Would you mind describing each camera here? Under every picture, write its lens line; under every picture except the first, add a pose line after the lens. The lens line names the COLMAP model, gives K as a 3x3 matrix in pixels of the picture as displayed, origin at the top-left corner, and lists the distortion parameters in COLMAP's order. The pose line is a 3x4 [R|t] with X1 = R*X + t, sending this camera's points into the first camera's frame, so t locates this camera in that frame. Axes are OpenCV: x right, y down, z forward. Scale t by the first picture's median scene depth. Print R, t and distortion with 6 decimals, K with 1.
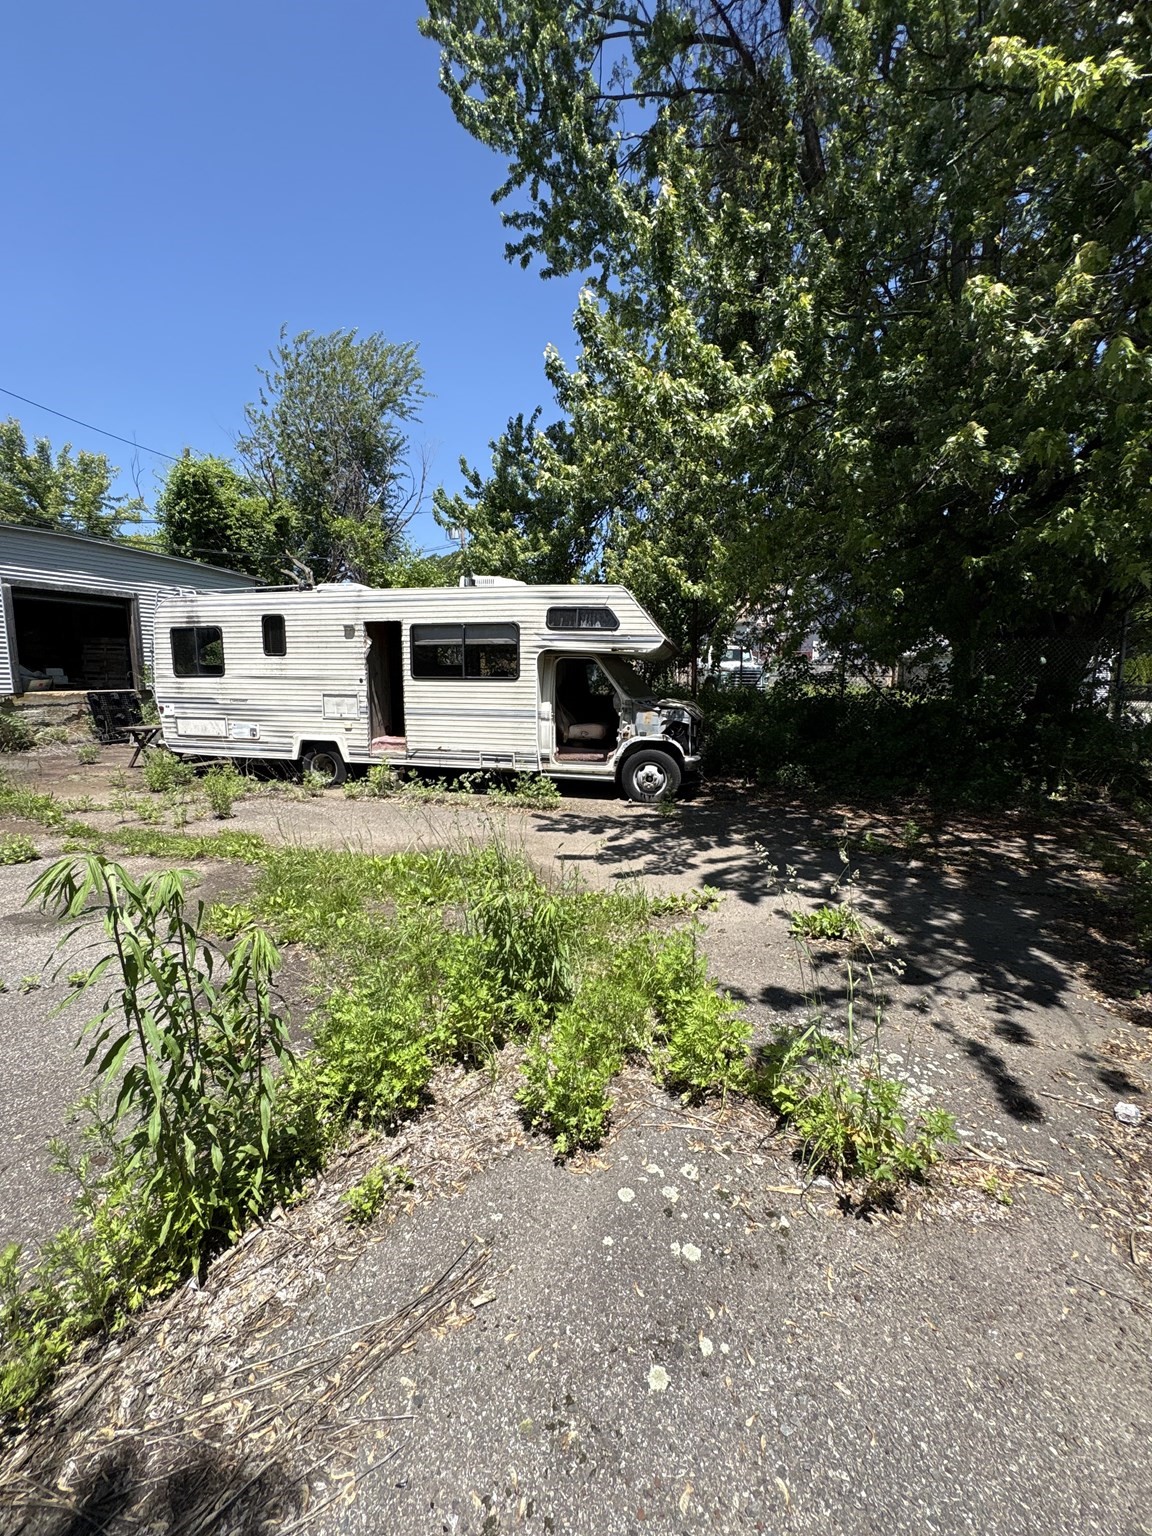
lens RADIAL K [[611.9, 0, 576.2], [0, 611.9, 769.1], [0, 0, 1]] dist [0.000959, -0.000042]
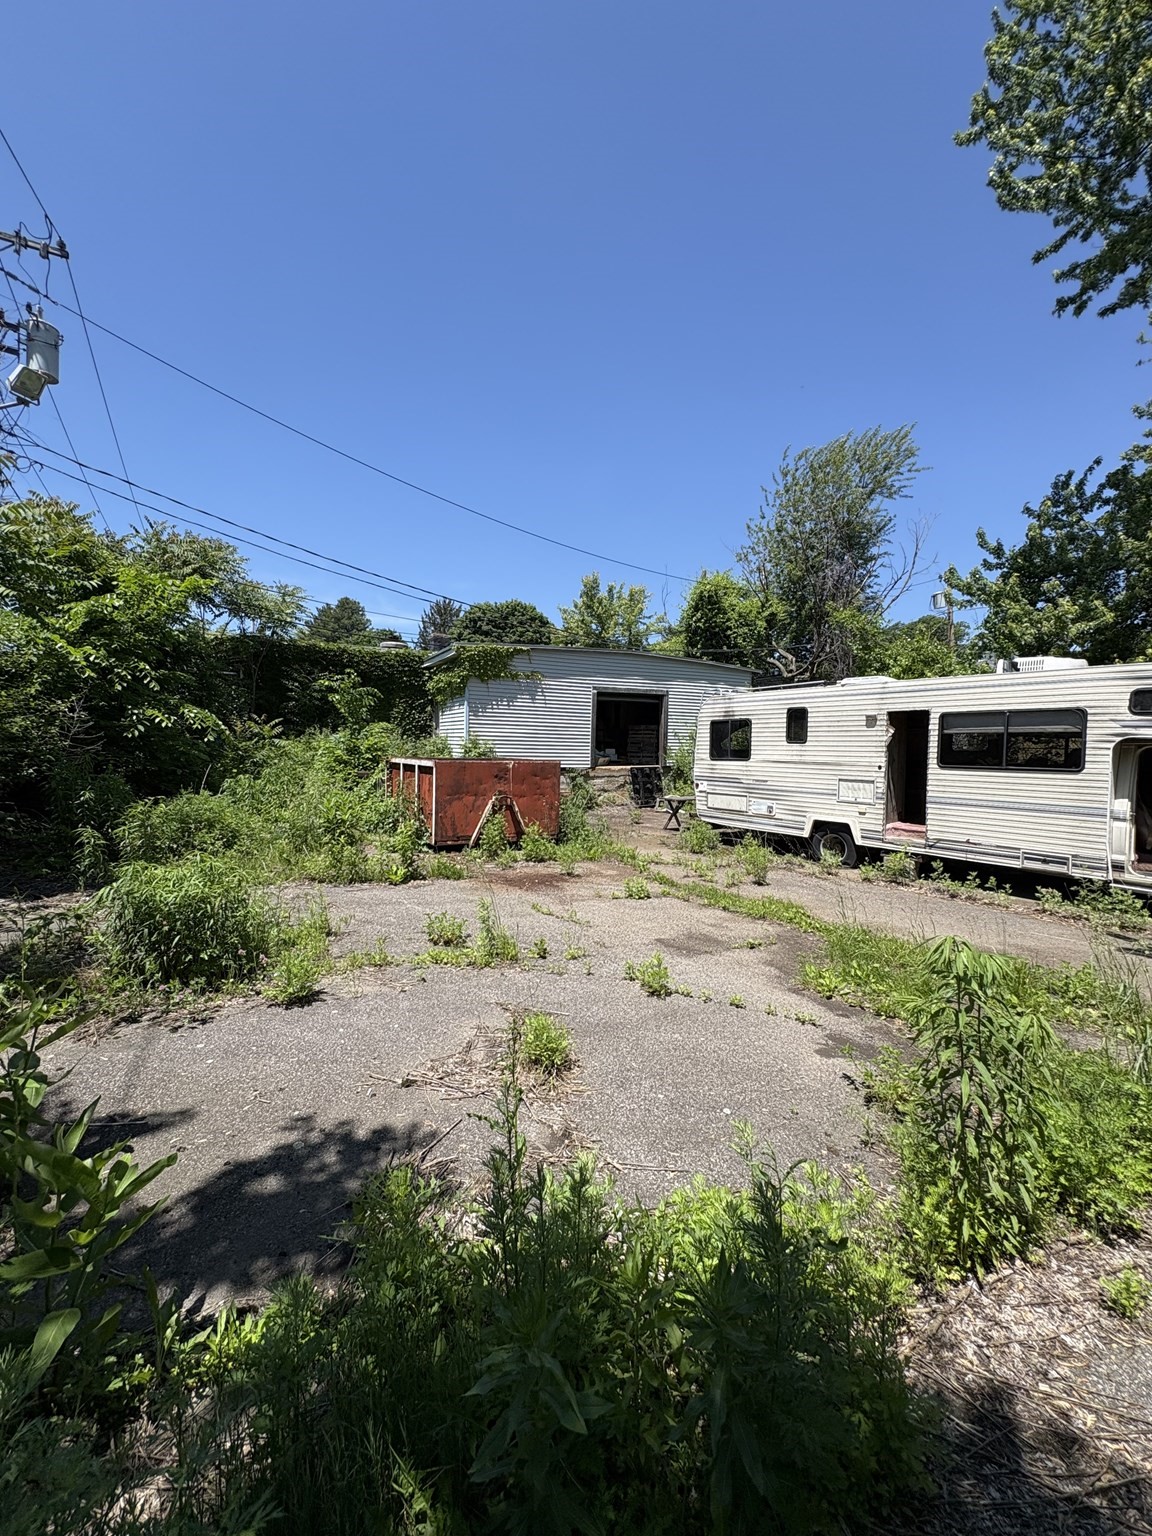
lens RADIAL K [[610.8, 0, 578.3], [0, 610.8, 774.2], [0, 0, 1]] dist [0.000336, -0.000204]
pose [[0.771413, 0.031001, -0.635579, -0.082888], [-0.100001, 0.992308, -0.072972, -0.006789], [0.628428, 0.119850, 0.768579, -0.105309]]
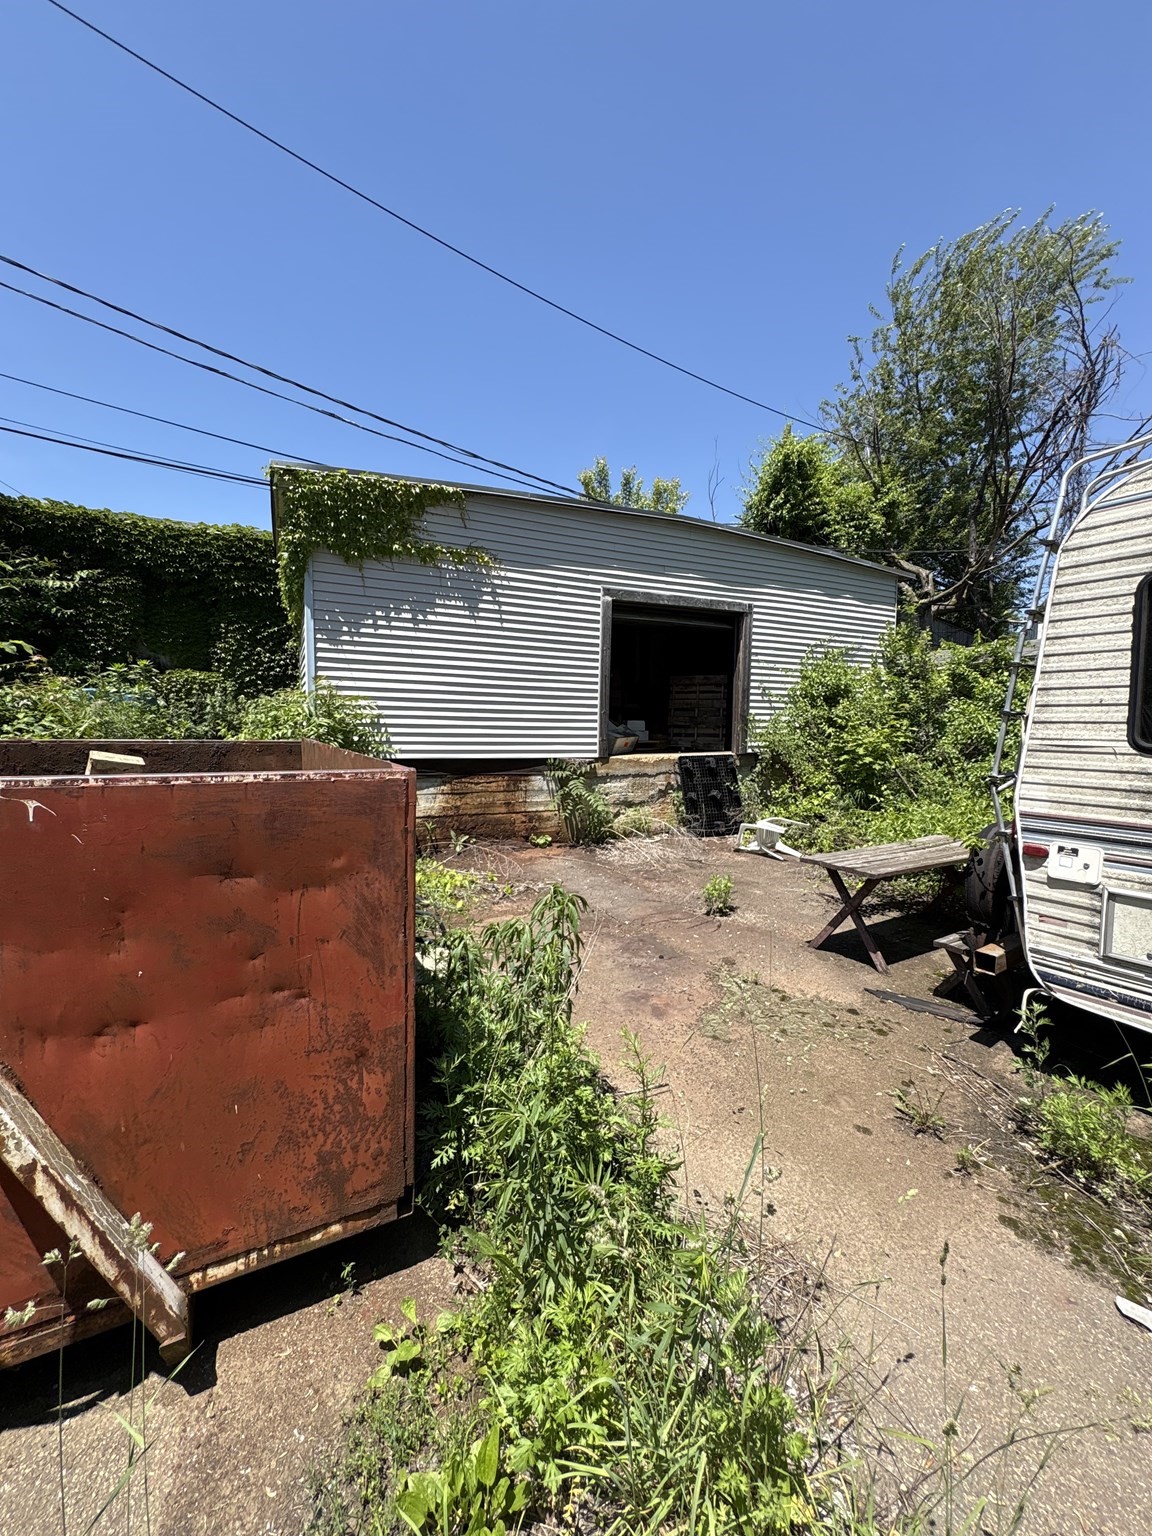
lens RADIAL K [[608.3, 0, 576.0], [0, 608.3, 768.0], [0, 0, 1]] dist [0.003637, 0.000275]
pose [[0.759291, 0.047808, -0.648993, -0.685504], [-0.100409, 0.993962, -0.044255, -0.109362], [0.642958, 0.098767, 0.759506, 0.650970]]
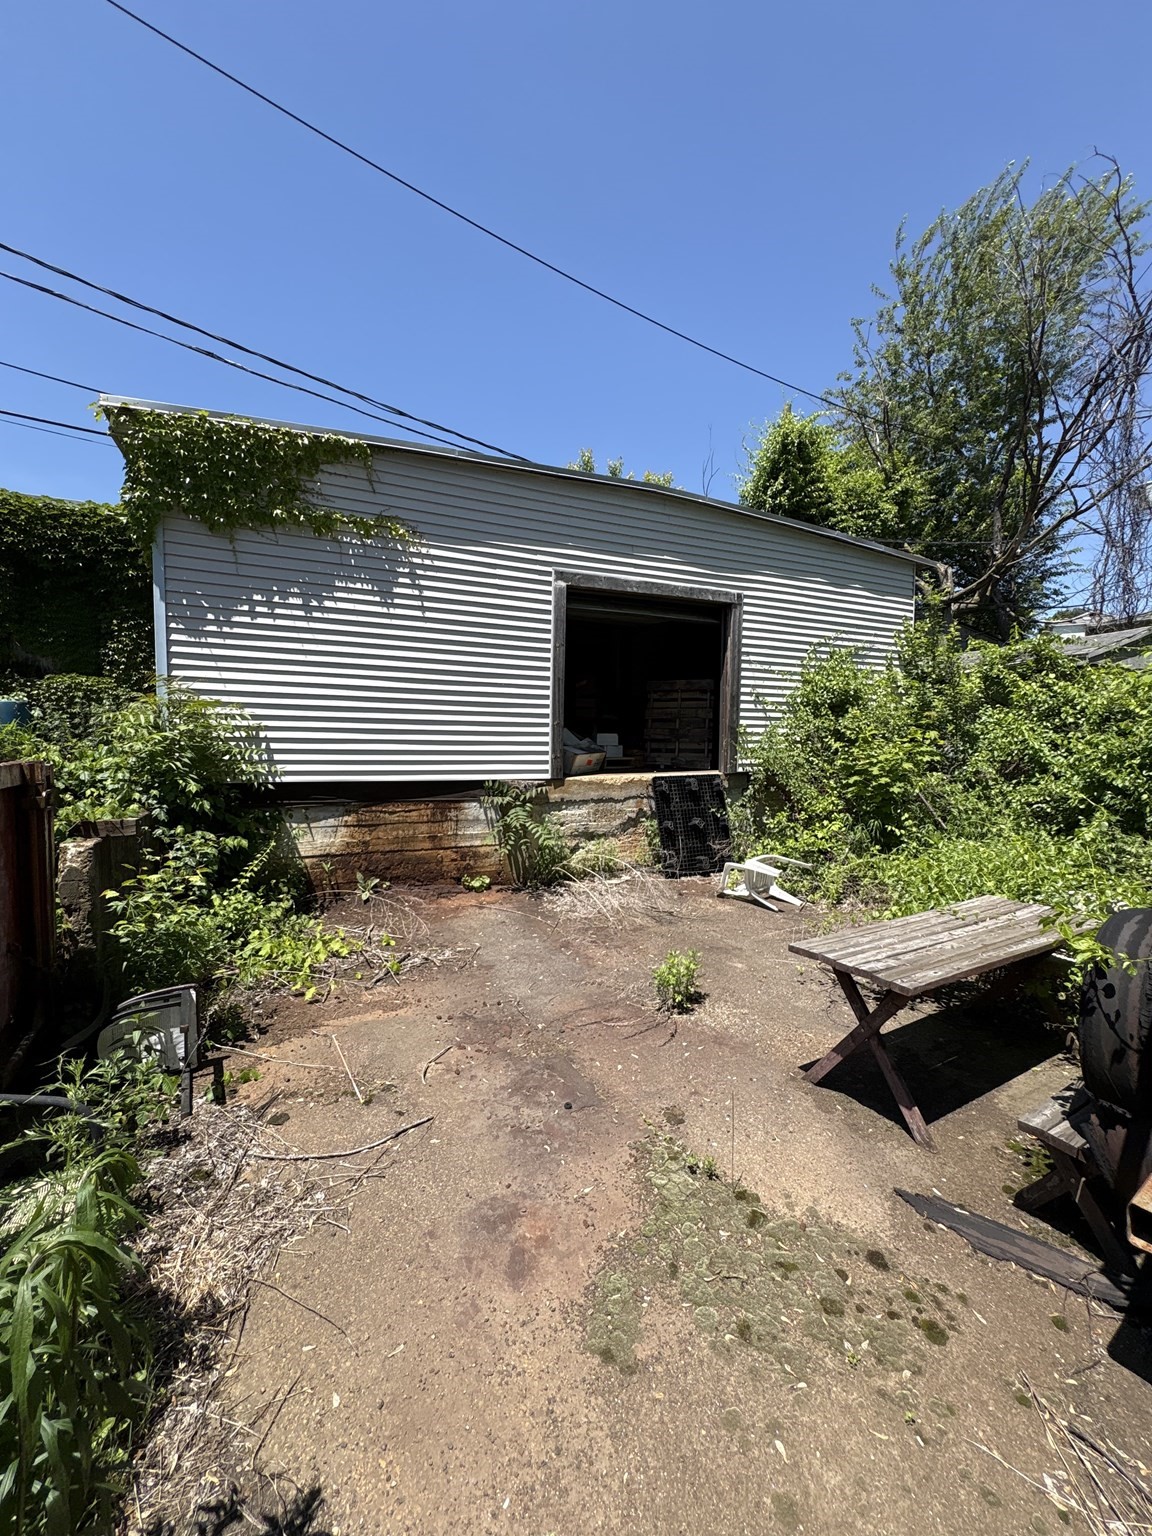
lens RADIAL K [[611.9, 0, 576.2], [0, 611.9, 769.1], [0, 0, 1]] dist [0.000959, -0.000042]
pose [[0.752044, 0.033772, -0.658247, -0.739093], [-0.100260, 0.992926, -0.063603, -0.136279], [0.651442, 0.113828, 0.750111, 0.822919]]
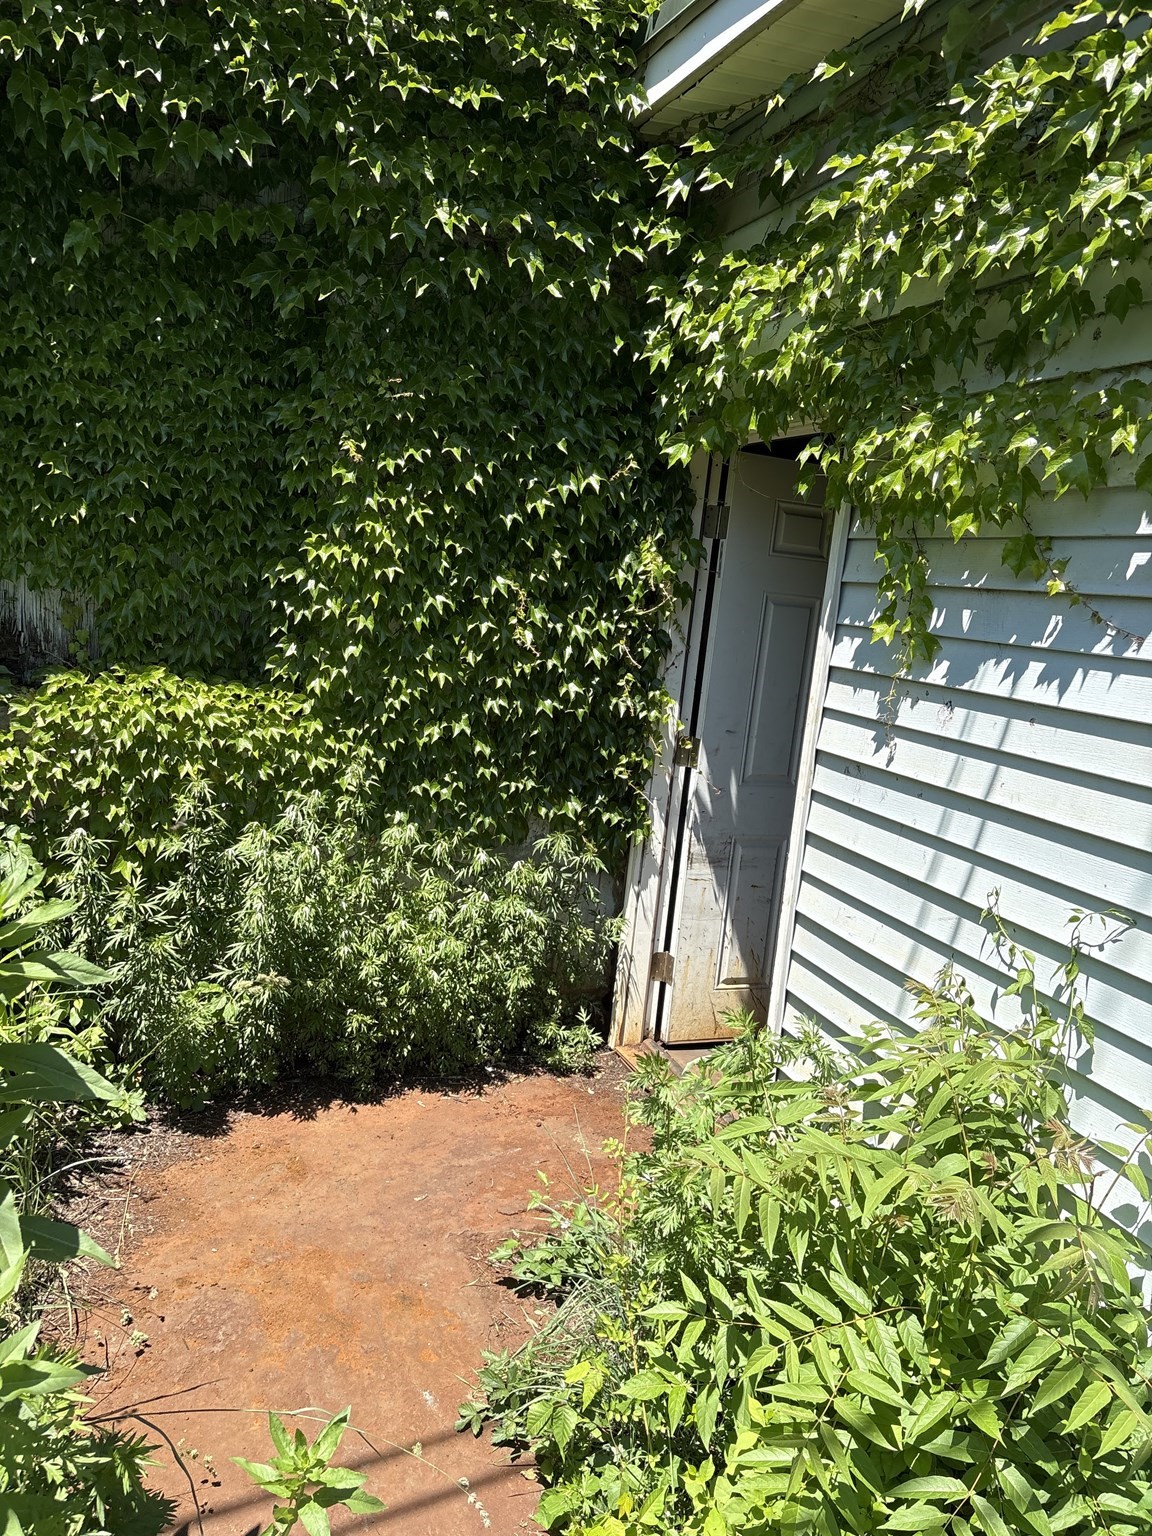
lens RADIAL K [[1162.8, 0, 574.0], [0, 1162.8, 771.8], [0, 0, 1]] dist [0.056528, -0.063332]
pose [[0.695851, 0.178459, -0.695661, -1.501764], [-0.199860, 0.978491, 0.051100, -0.269161], [0.689817, 0.103477, 0.716551, 0.823731]]
